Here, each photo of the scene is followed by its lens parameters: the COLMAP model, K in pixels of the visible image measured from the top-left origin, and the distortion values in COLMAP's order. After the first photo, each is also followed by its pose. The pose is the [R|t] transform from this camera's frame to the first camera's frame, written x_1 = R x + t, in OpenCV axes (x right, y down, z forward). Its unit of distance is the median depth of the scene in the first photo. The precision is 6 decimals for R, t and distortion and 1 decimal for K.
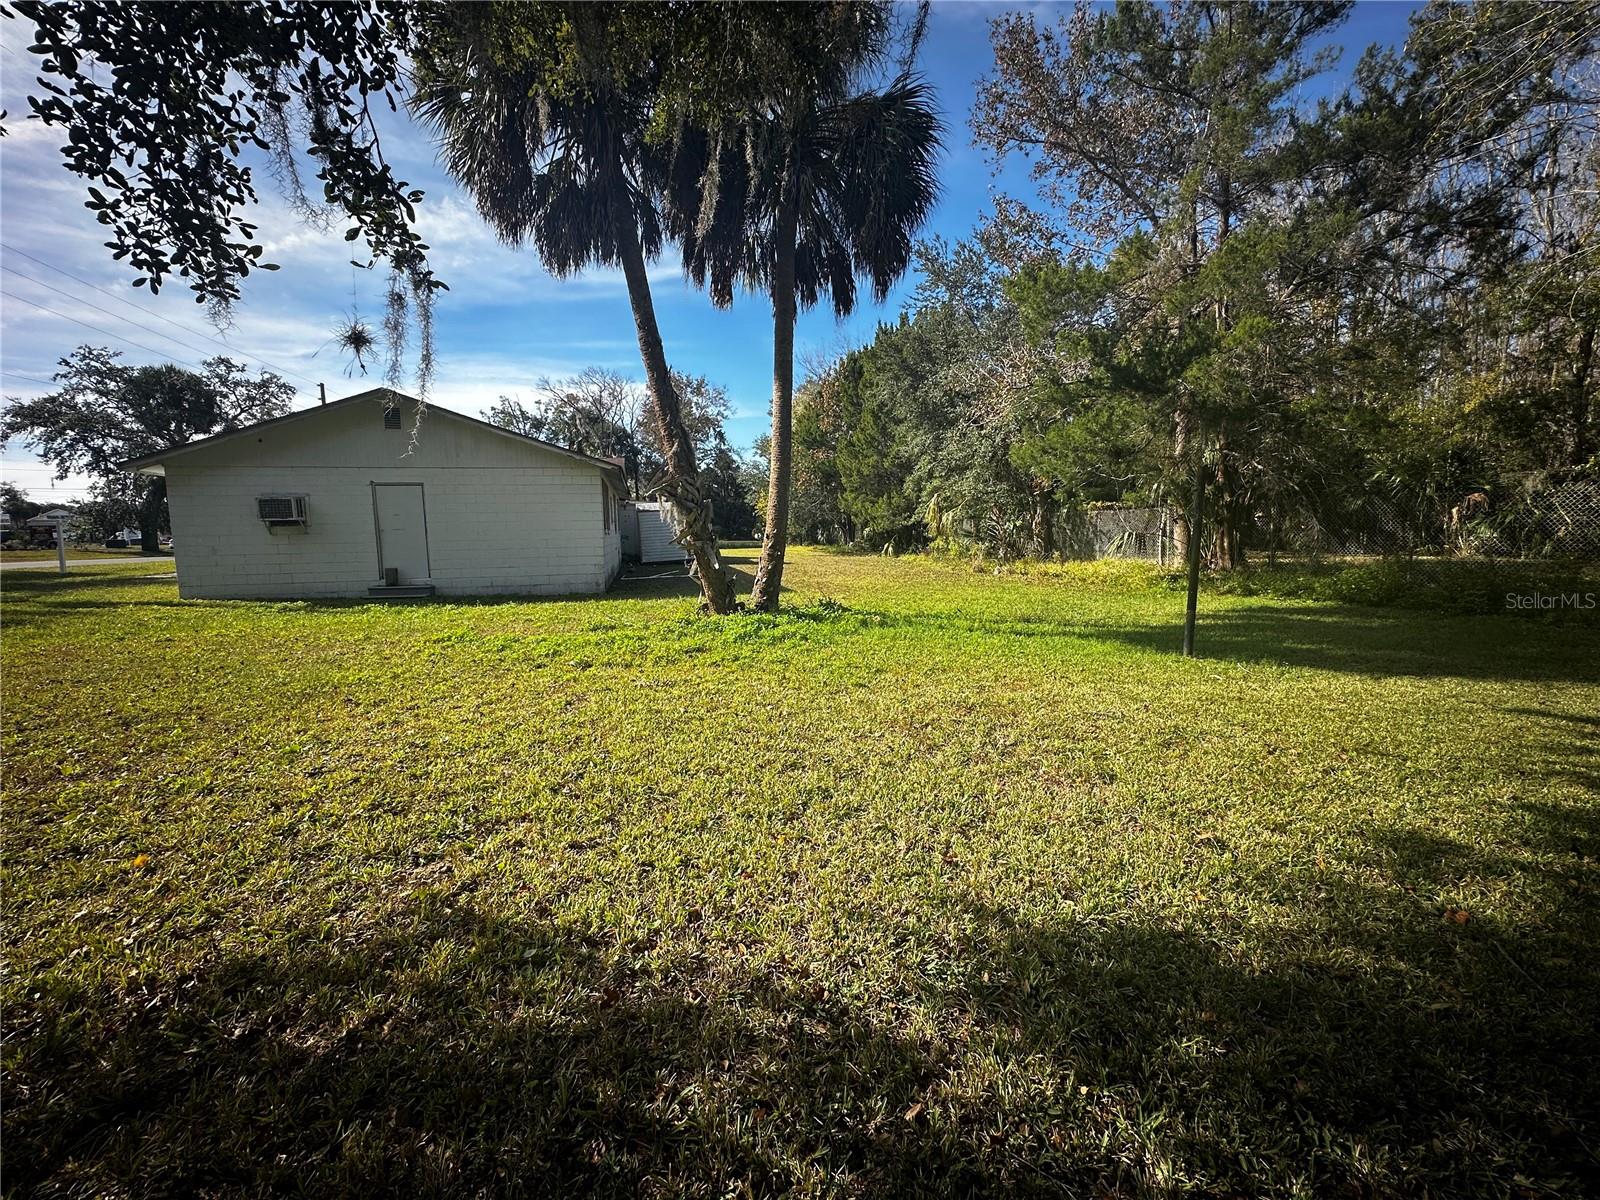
lens RADIAL K [[640.5, 0, 803.4], [0, 640.5, 604.4], [0, 0, 1]] dist [0.000230, 0.001111]
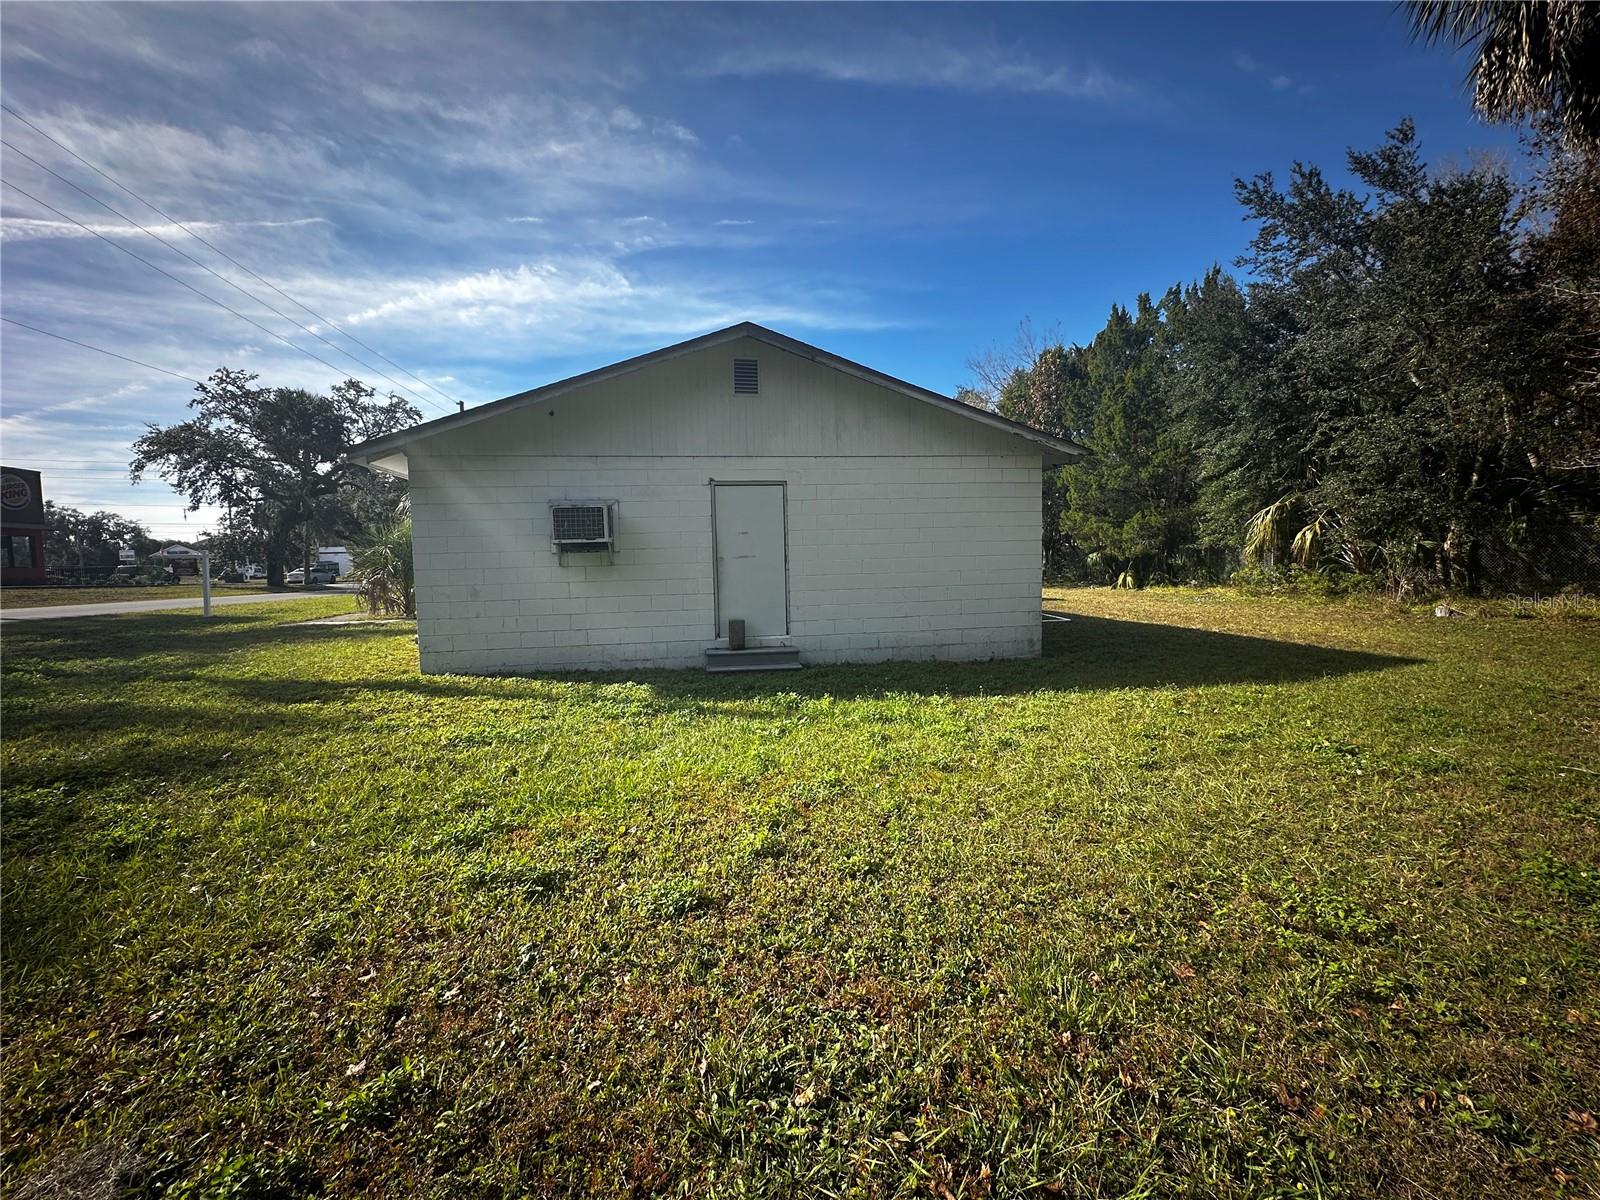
lens RADIAL K [[640.5, 0, 805.2], [0, 640.5, 607.3], [0, 0, 1]] dist [0.000230, 0.001111]
pose [[0.996936, -0.001985, -0.078195, -0.193220], [-0.001309, 0.999115, -0.042053, -0.015610], [0.078209, 0.042027, 0.996051, 0.144410]]
